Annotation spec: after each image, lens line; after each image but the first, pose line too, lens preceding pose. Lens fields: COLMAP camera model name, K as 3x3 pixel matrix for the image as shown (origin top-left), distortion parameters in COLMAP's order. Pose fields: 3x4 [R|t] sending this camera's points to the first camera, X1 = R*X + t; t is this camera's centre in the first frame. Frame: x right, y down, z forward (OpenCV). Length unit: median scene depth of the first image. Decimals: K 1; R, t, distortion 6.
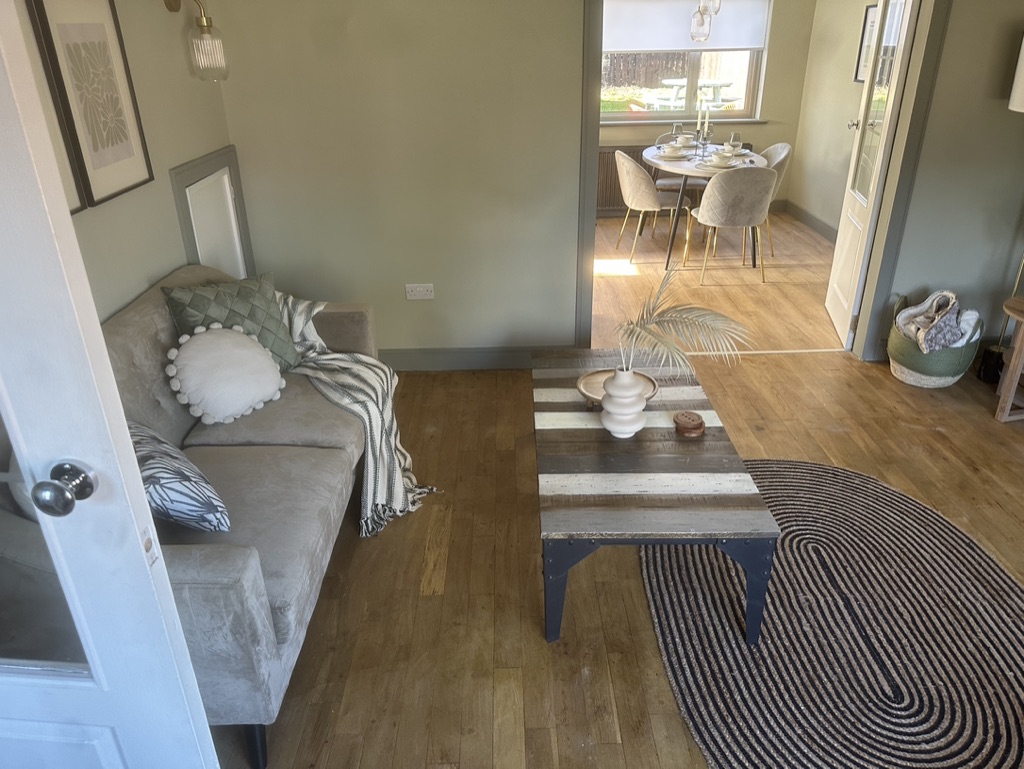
lens RADIAL K [[734.8, 0, 517.6], [0, 734.8, 373.6], [0, 0, 1]] dist [0.004126, -0.010101]
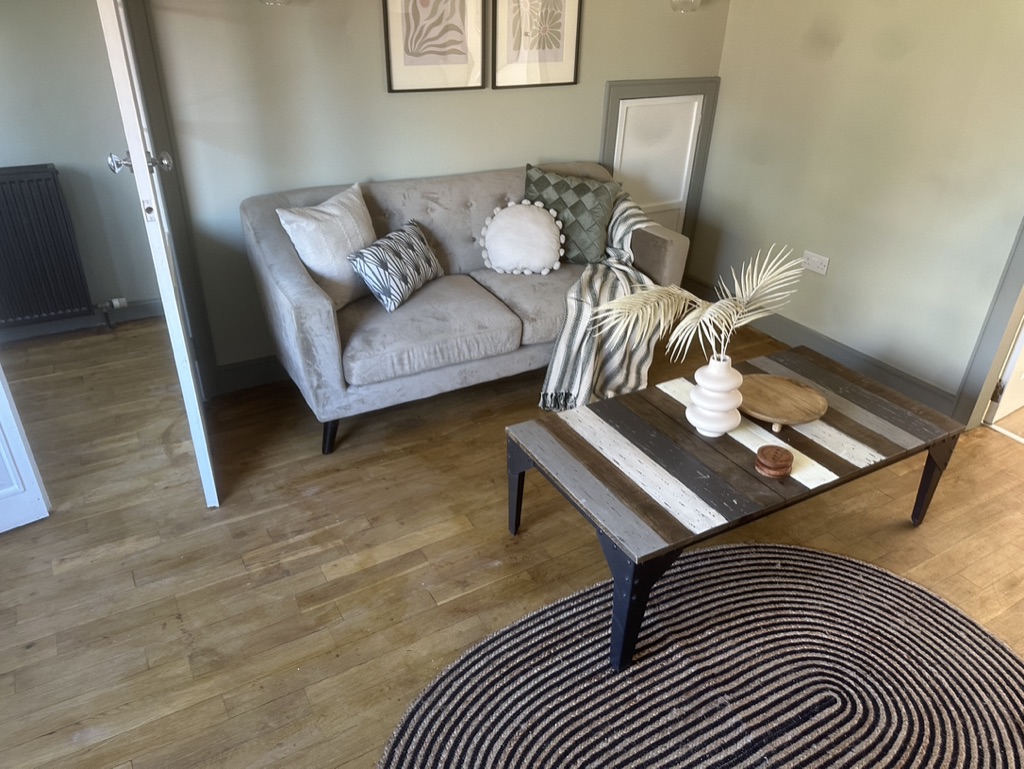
lens RADIAL K [[722.0, 0, 512.0], [0, 722.0, 384.5], [0, 0, 1]] dist [0.072360, -0.072319]
pose [[0.492887, 0.449568, -0.744950, 0.700064], [-0.400567, 0.877290, 0.264403, -0.113148], [0.772405, 0.168081, 0.612486, 0.269907]]
